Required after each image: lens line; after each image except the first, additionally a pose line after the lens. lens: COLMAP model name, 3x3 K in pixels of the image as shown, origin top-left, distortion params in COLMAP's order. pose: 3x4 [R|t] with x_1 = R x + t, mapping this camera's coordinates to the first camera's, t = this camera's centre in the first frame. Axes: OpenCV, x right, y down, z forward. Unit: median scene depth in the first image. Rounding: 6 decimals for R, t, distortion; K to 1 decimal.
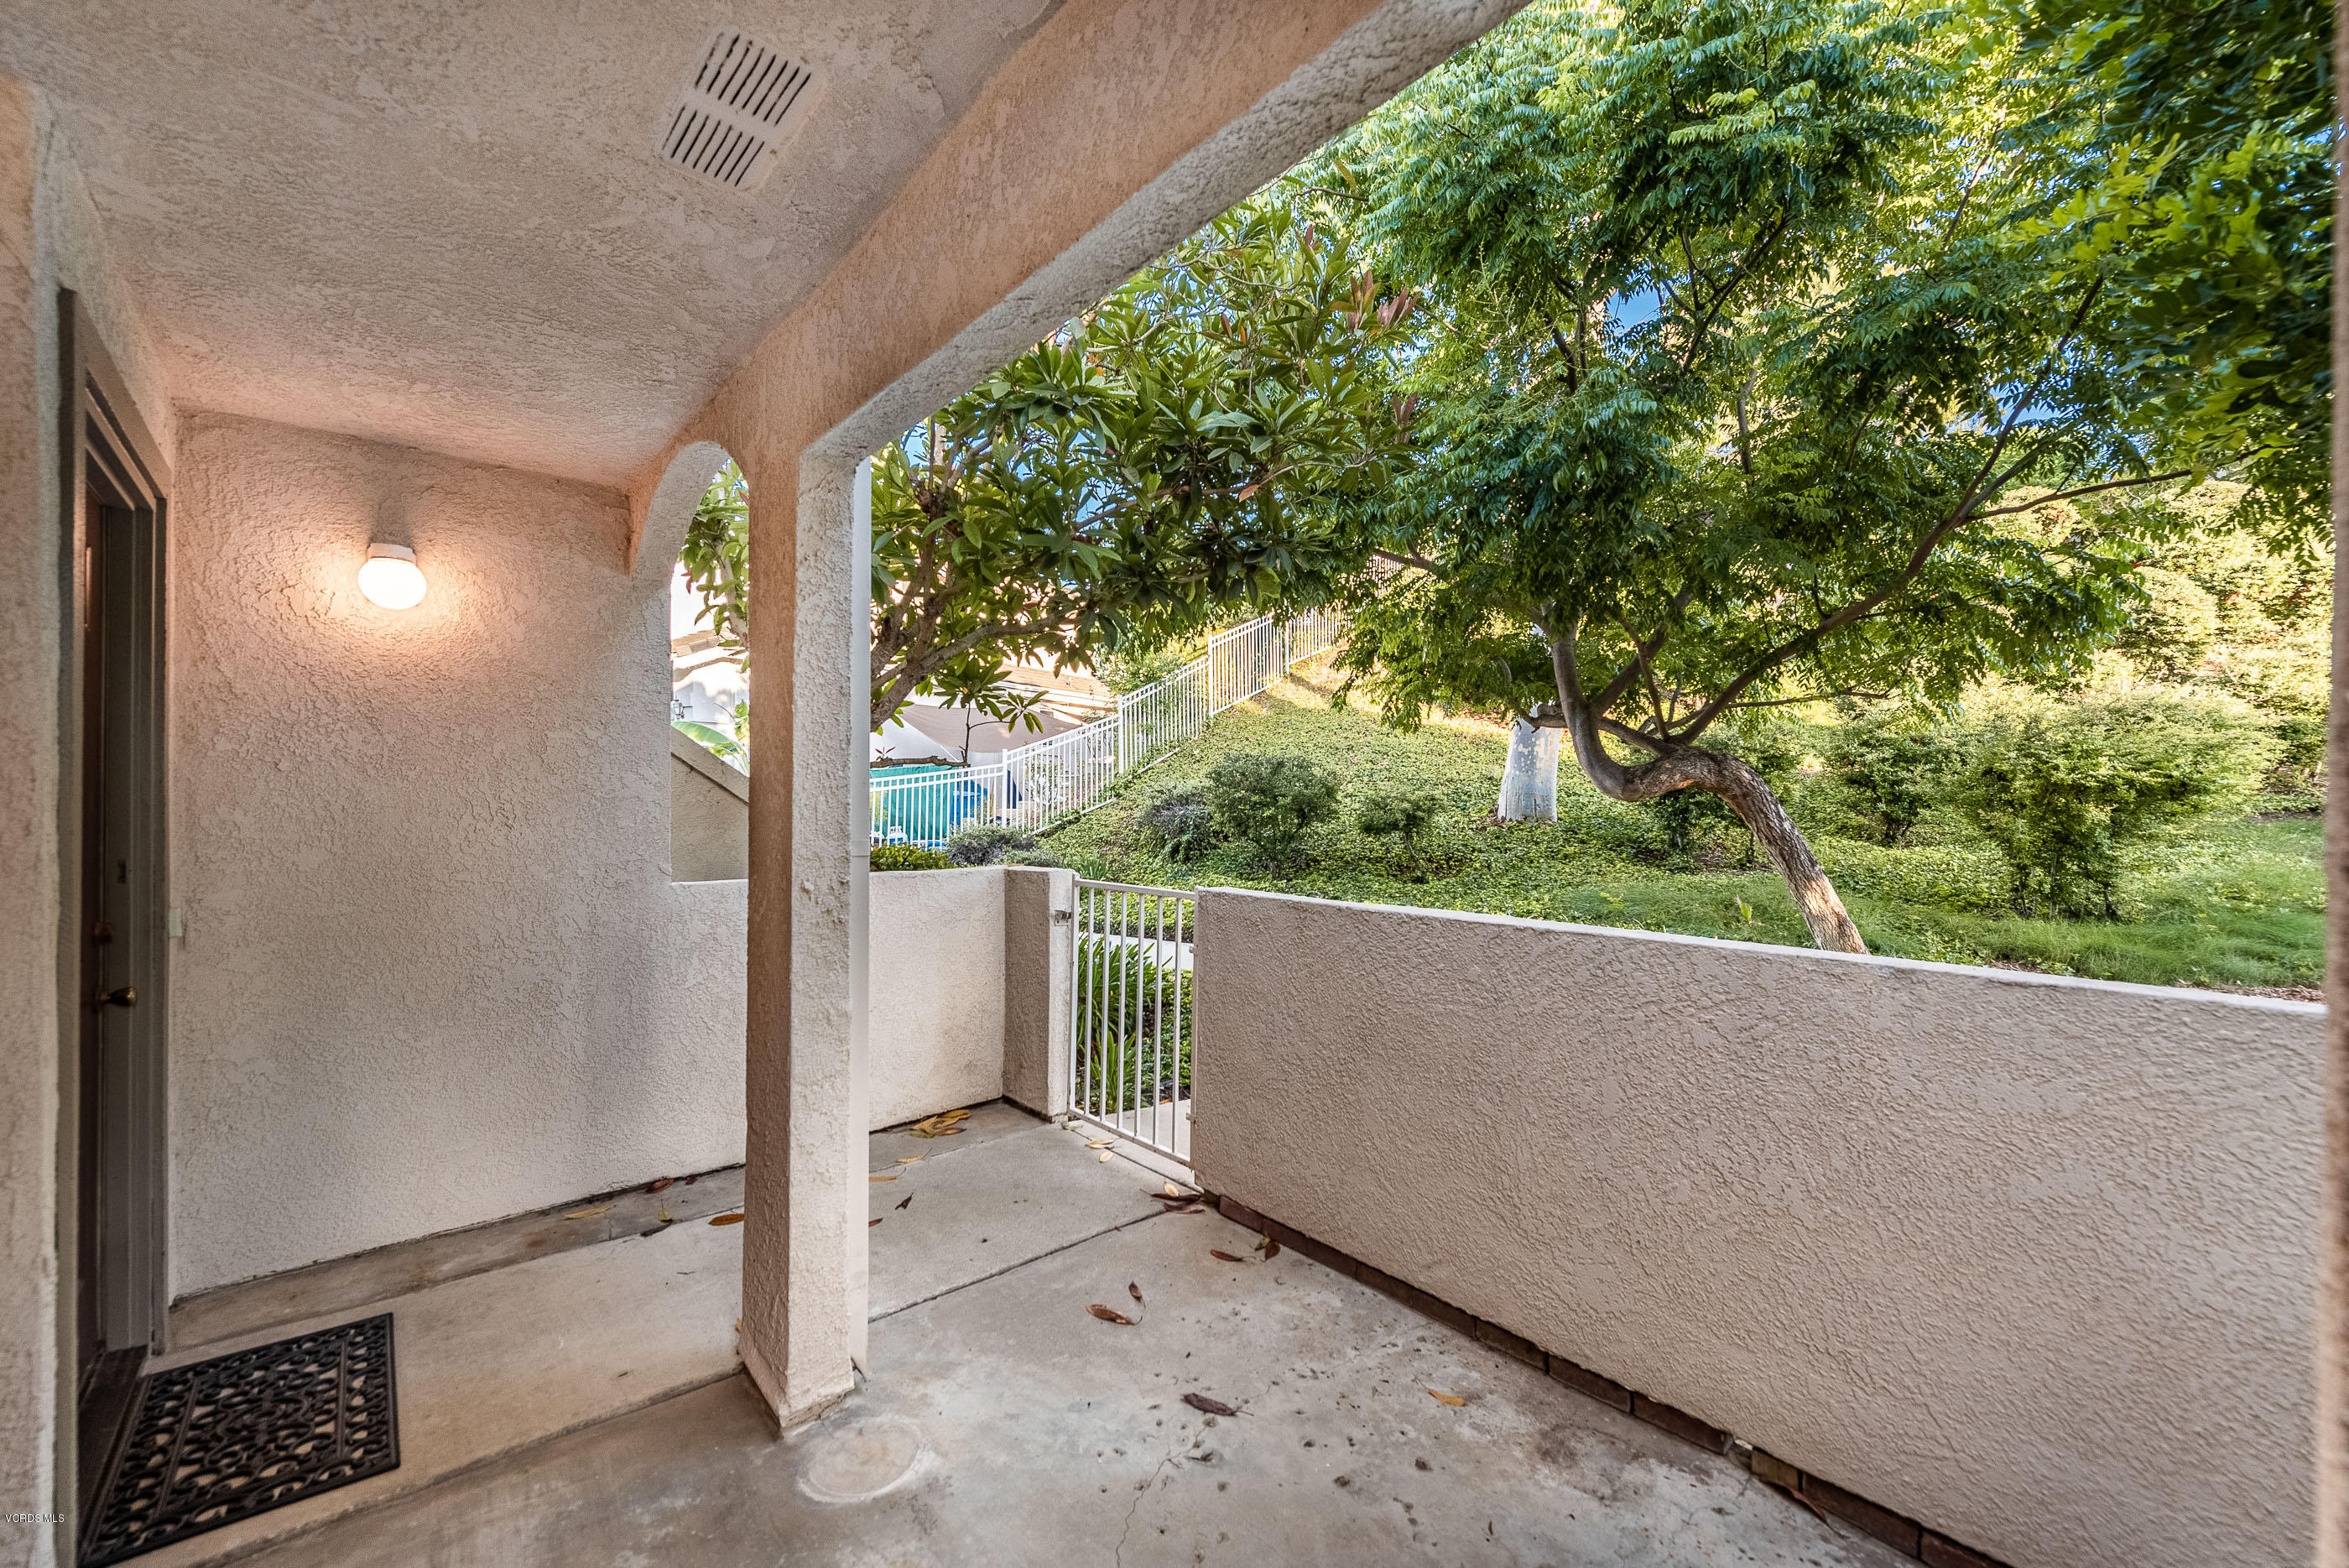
lens RADIAL K [[922.2, 0, 1180.0], [0, 922.2, 807.1], [0, 0, 1]] dist [0.013961, -0.006211]
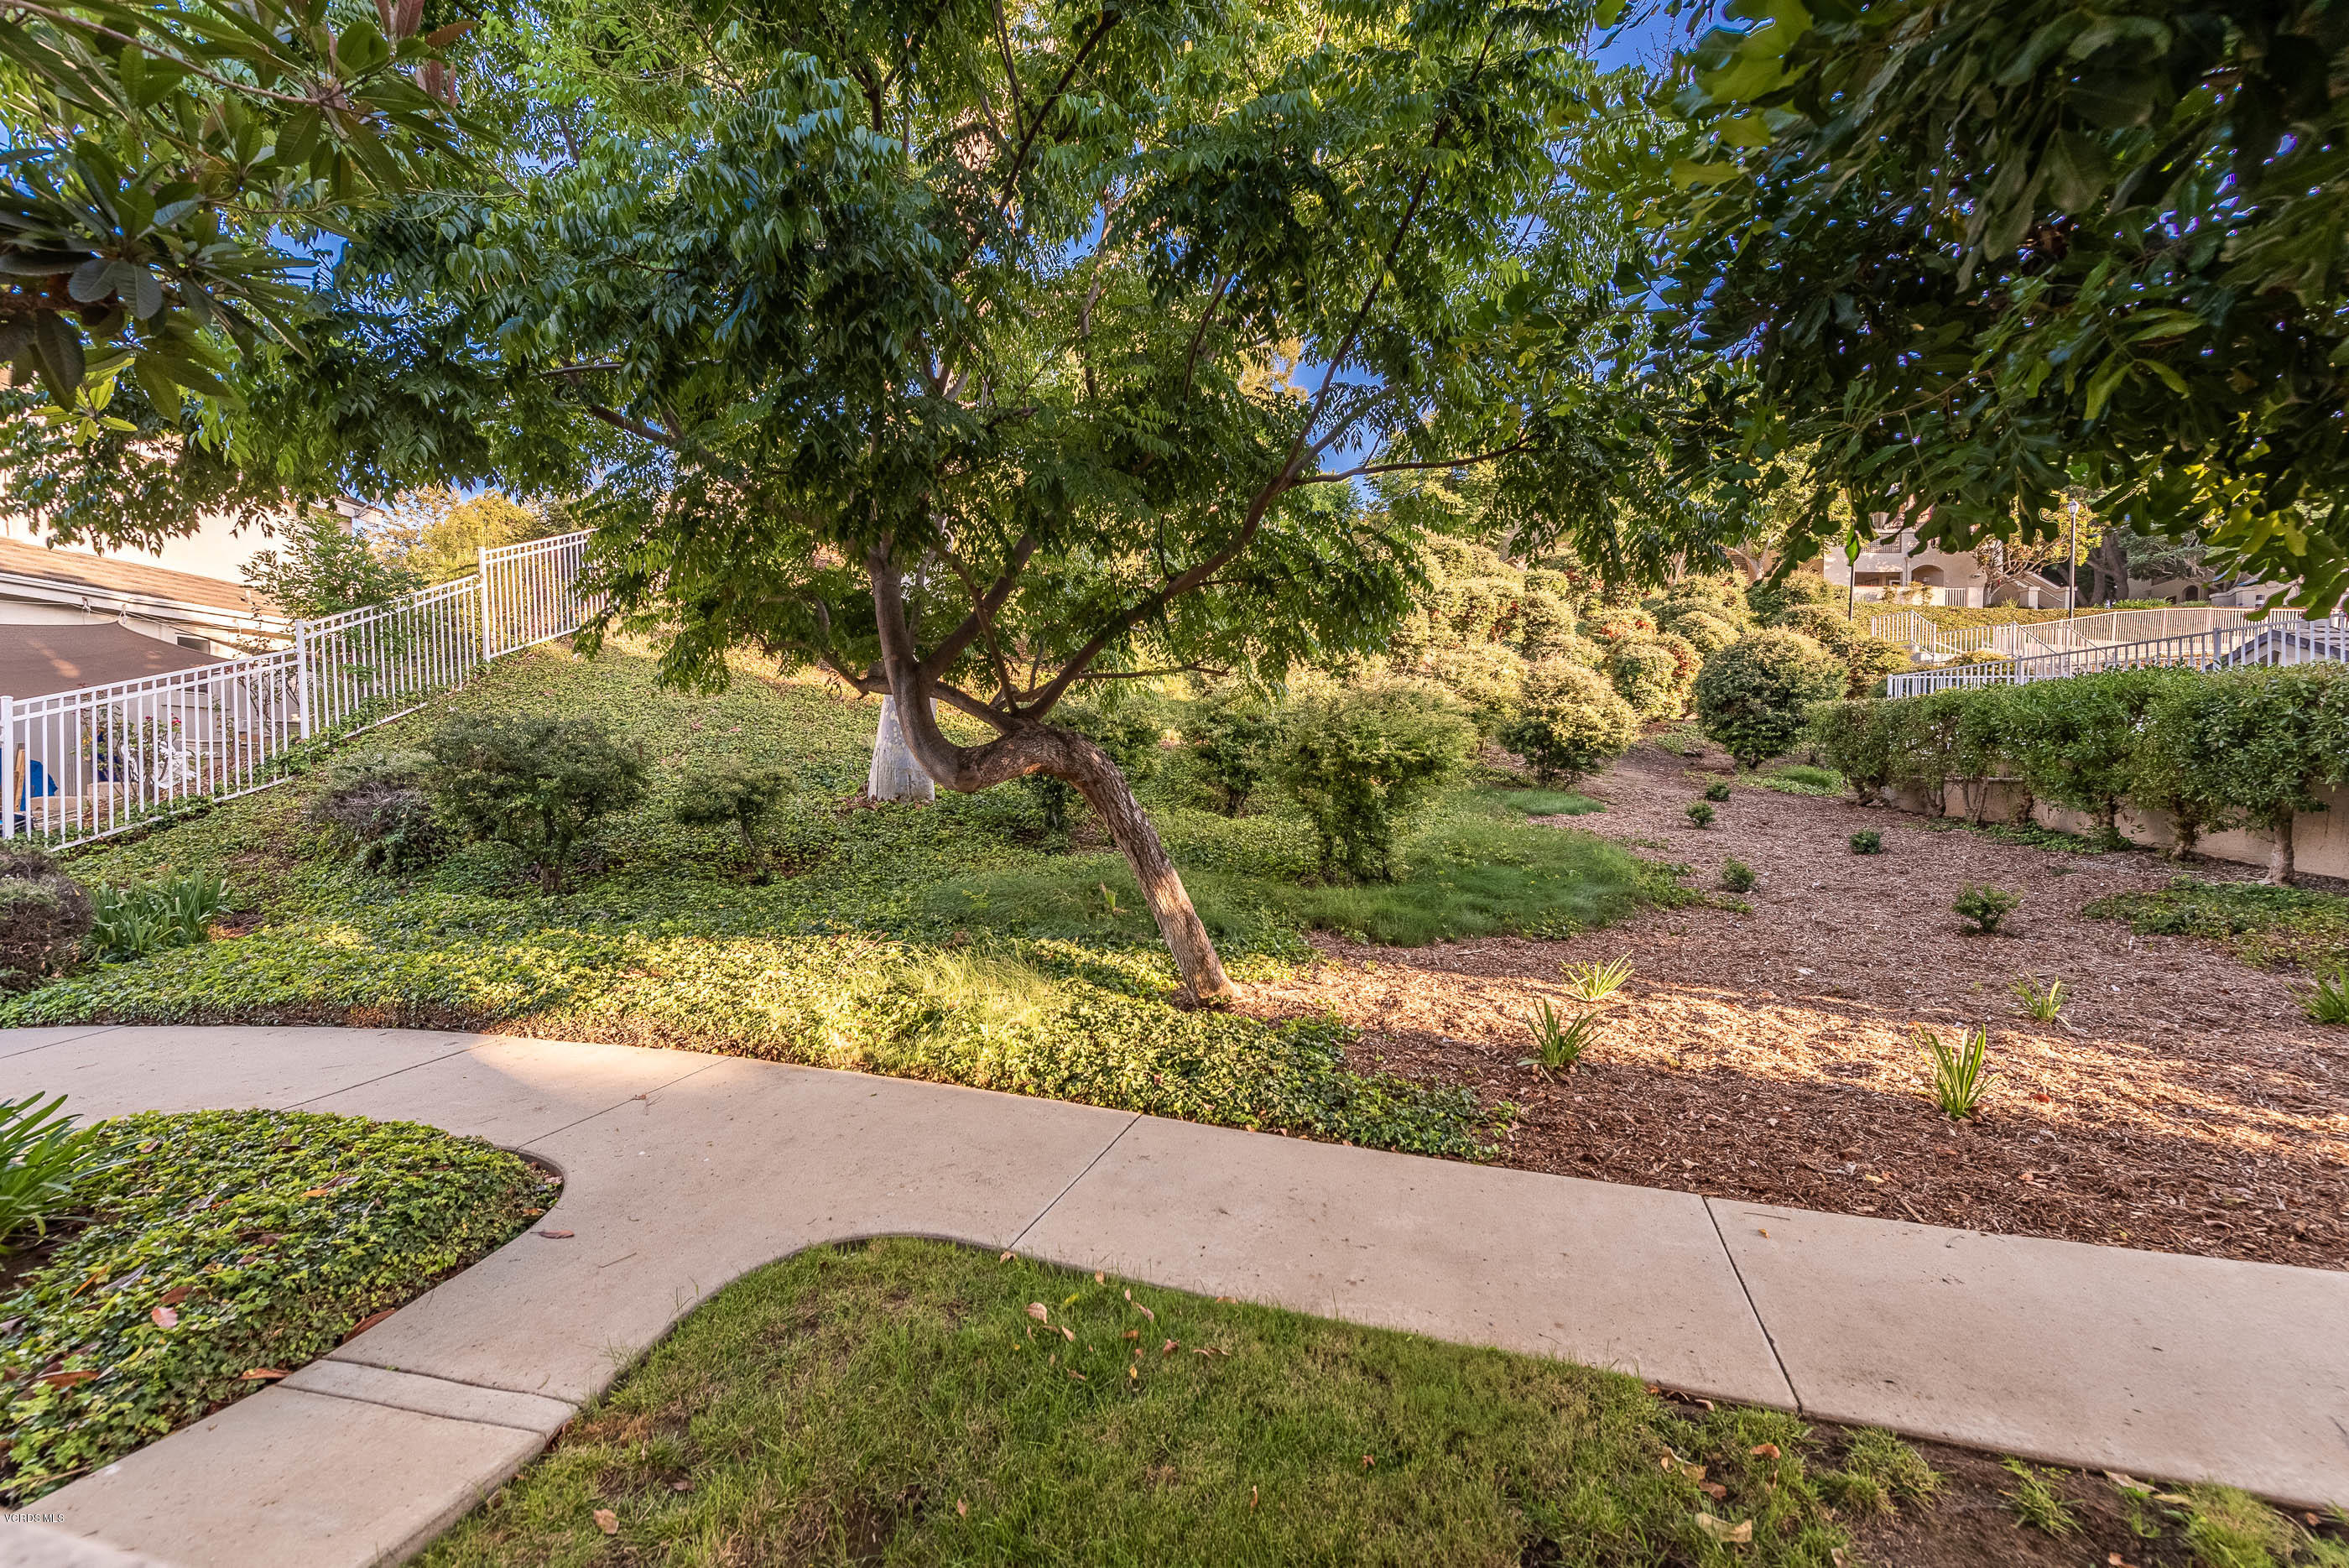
lens RADIAL K [[916.1, 0, 1180.2], [0, 916.1, 788.8], [0, 0, 1]] dist [0.015606, -0.005084]
pose [[0.827719, -0.022915, 0.560674, 0.147922], [0.010876, 0.999633, 0.024801, -0.018985], [-0.561037, -0.014430, 0.827665, 0.190053]]
